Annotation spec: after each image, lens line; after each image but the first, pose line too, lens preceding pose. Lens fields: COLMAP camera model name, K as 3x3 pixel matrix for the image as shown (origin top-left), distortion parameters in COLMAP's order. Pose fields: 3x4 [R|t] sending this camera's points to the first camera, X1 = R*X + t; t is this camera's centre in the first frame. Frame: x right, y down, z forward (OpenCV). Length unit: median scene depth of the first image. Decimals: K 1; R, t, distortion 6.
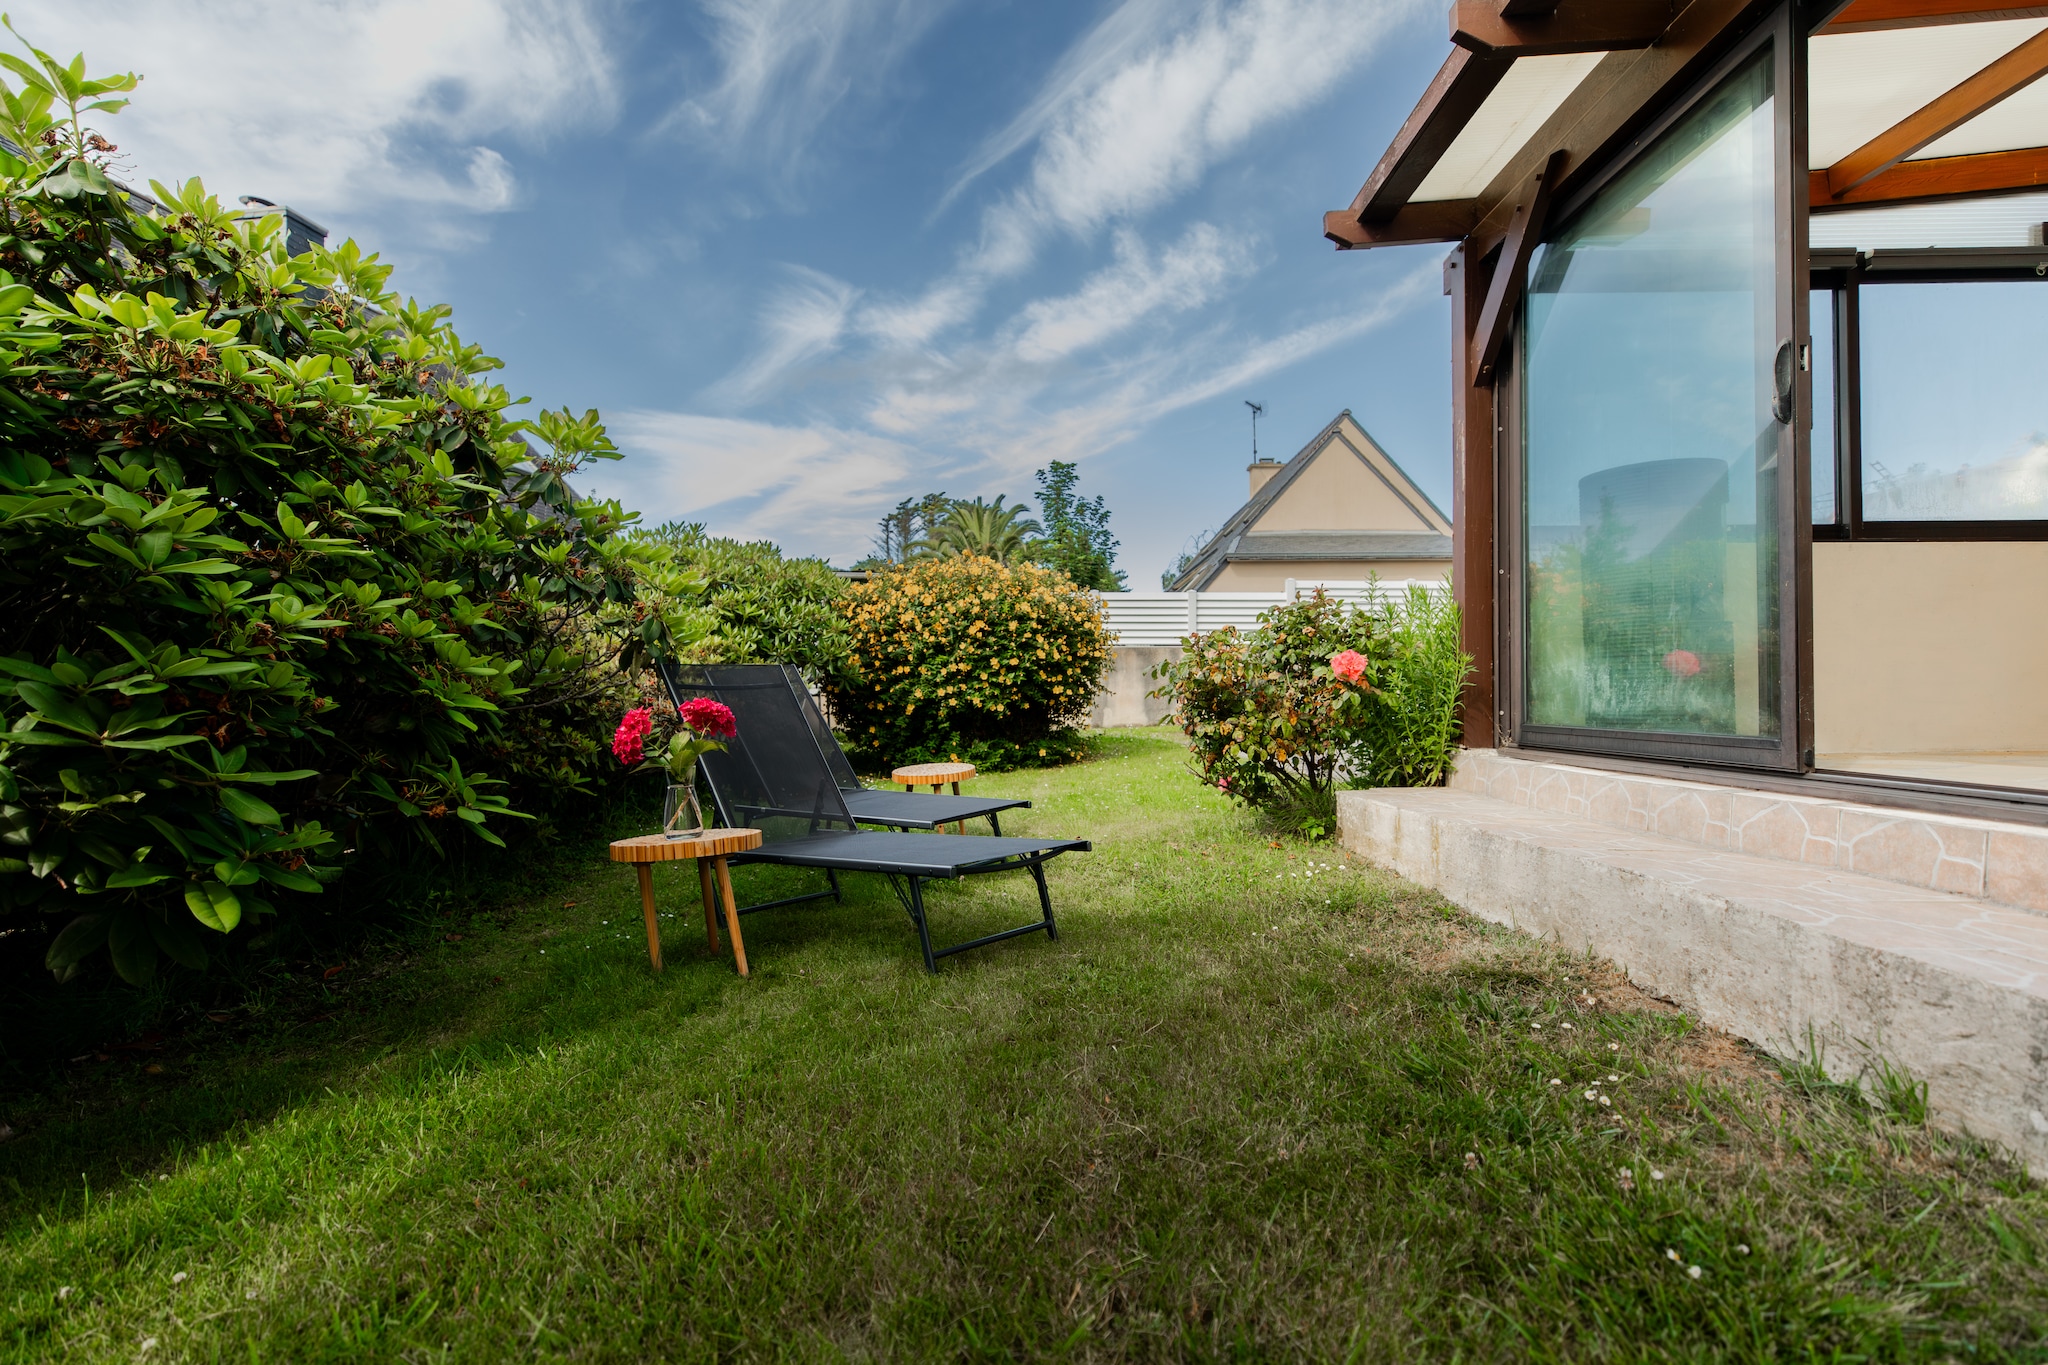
lens RADIAL K [[939.1, 0, 1014.8], [0, 939.1, 680.1], [0, 0, 1]] dist [0.002325, 0.000183]
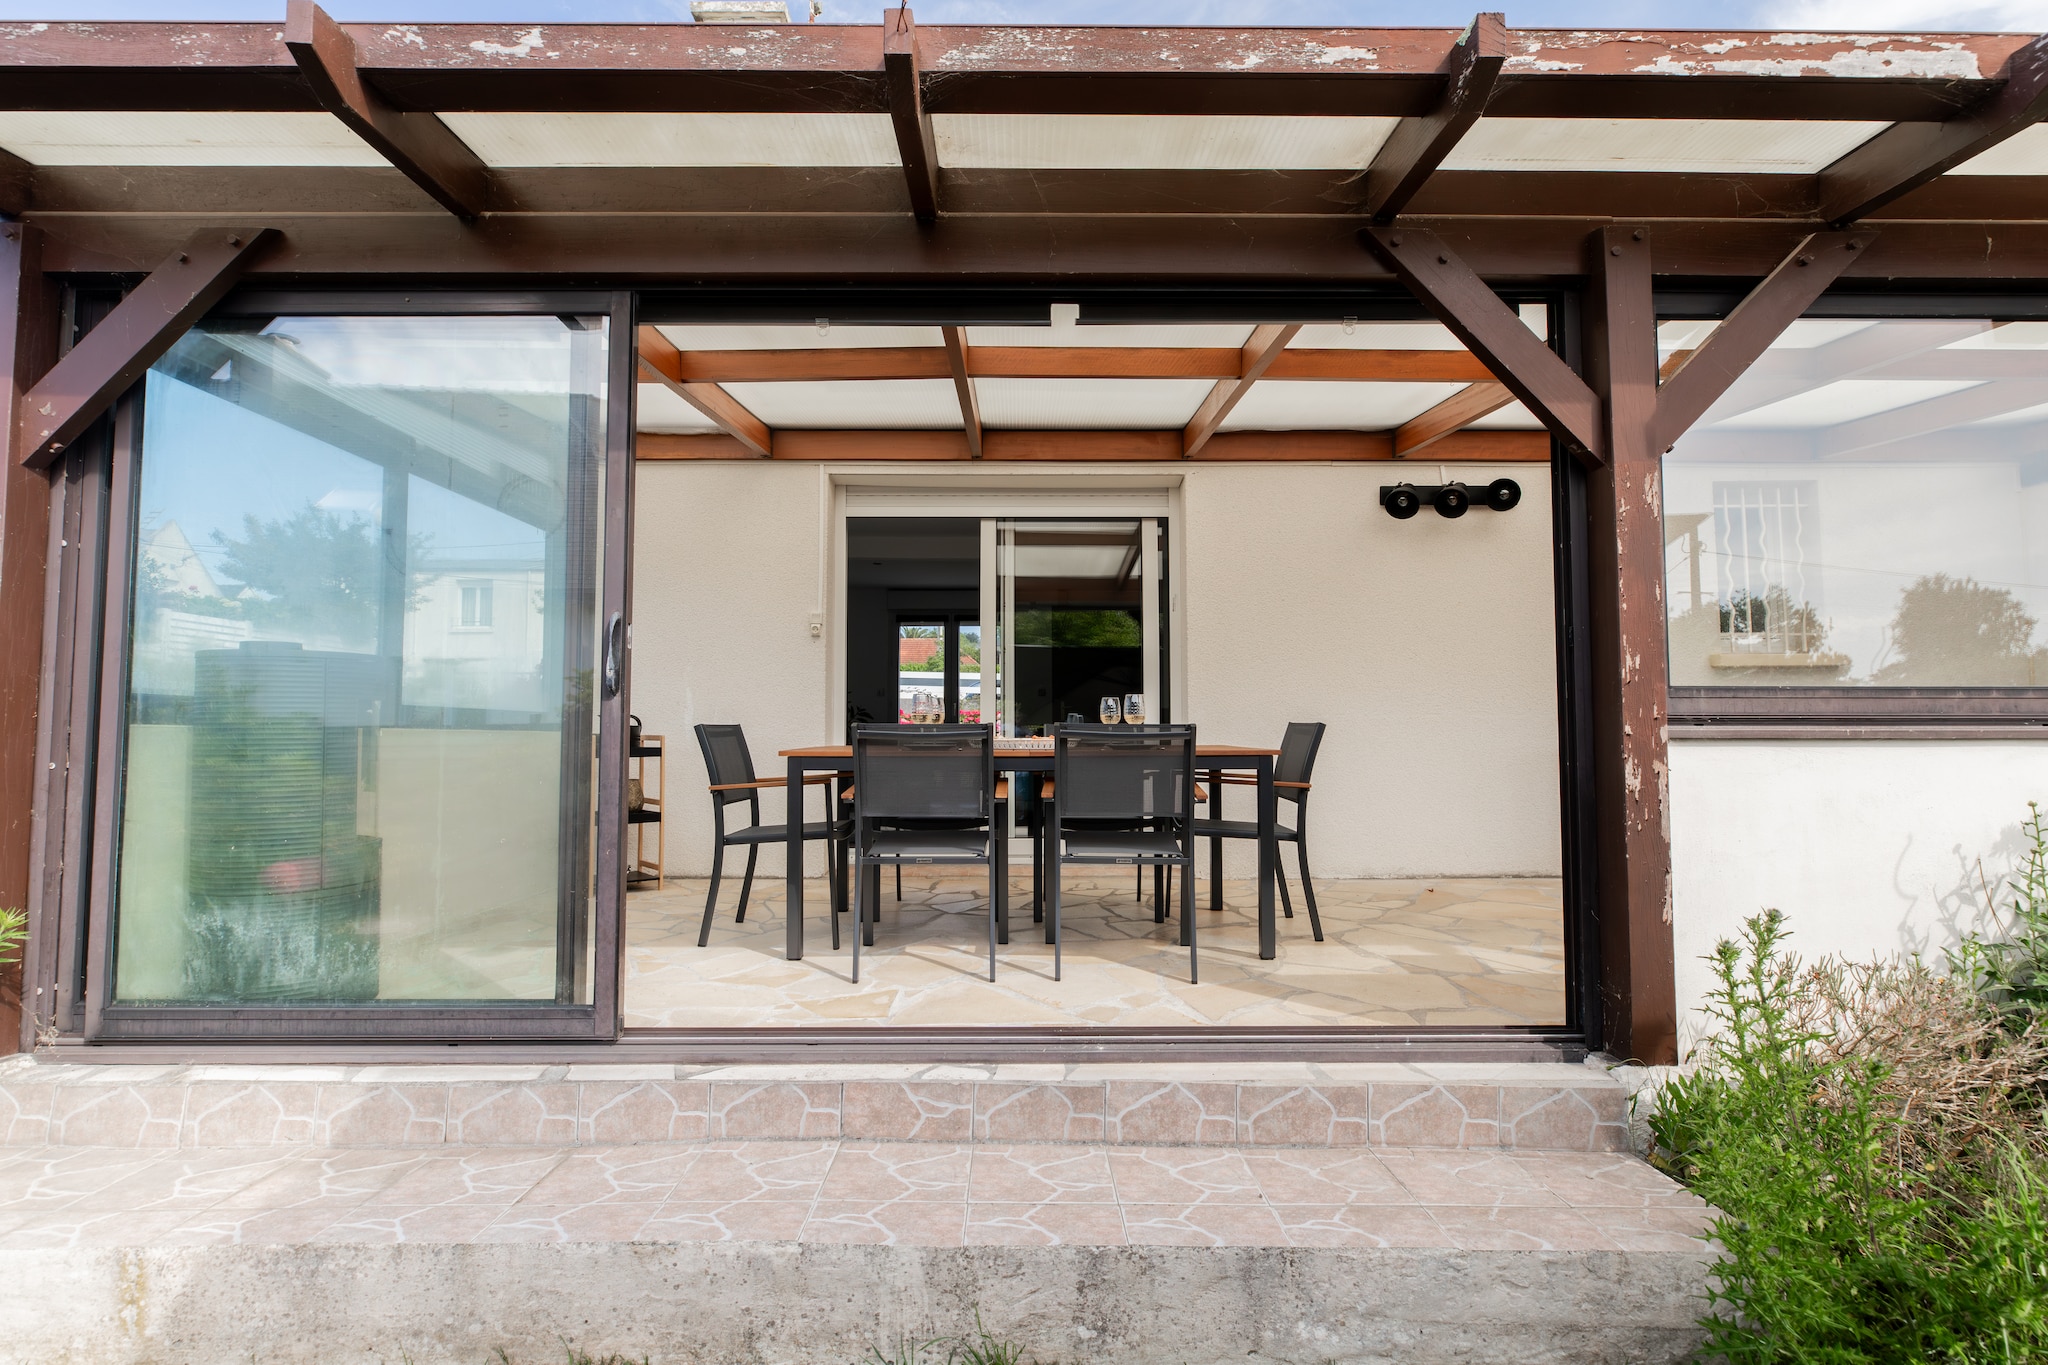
lens RADIAL K [[967.3, 0, 1024.0], [0, 967.3, 682.5], [0, 0, 1]] dist [-0.000846, -0.000199]
pose [[-0.018631, 0.056394, 0.998235, -0.079302], [-0.014987, 0.998280, -0.056676, -0.075582], [-0.999714, -0.016016, -0.017754, 0.184660]]
